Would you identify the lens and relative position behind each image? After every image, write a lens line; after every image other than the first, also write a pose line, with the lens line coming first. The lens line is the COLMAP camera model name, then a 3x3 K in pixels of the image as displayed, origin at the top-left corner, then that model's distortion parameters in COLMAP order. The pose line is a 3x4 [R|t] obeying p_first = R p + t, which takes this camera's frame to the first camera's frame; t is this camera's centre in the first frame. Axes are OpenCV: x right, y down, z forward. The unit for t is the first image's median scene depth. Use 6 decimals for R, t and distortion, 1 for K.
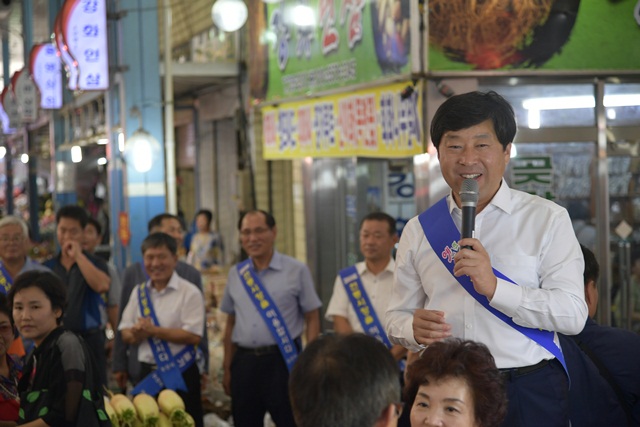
lens RADIAL K [[1566.8, 0, 320.0], [0, 1566.8, 213.5], [0, 0, 1]] dist [0.020353, 0.110105]
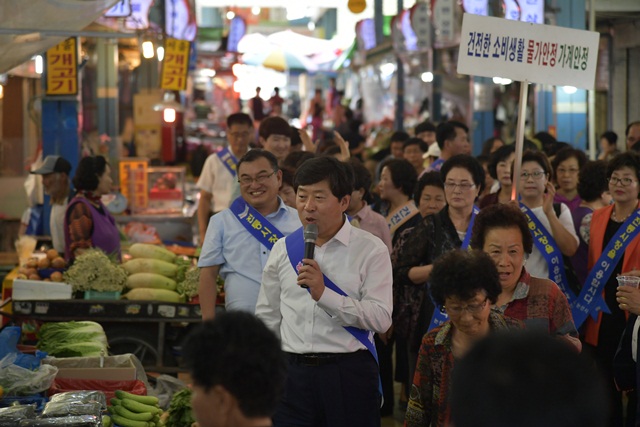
lens RADIAL K [[2213.4, 0, 320.0], [0, 2213.4, 213.5], [0, 0, 1]] dist [0.034626, 0.865333]
pose [[0.979391, 0.033183, -0.199228, 0.069200], [-0.027795, 0.999170, 0.029780, 0.032277], [0.200051, -0.023628, 0.979501, -1.129217]]
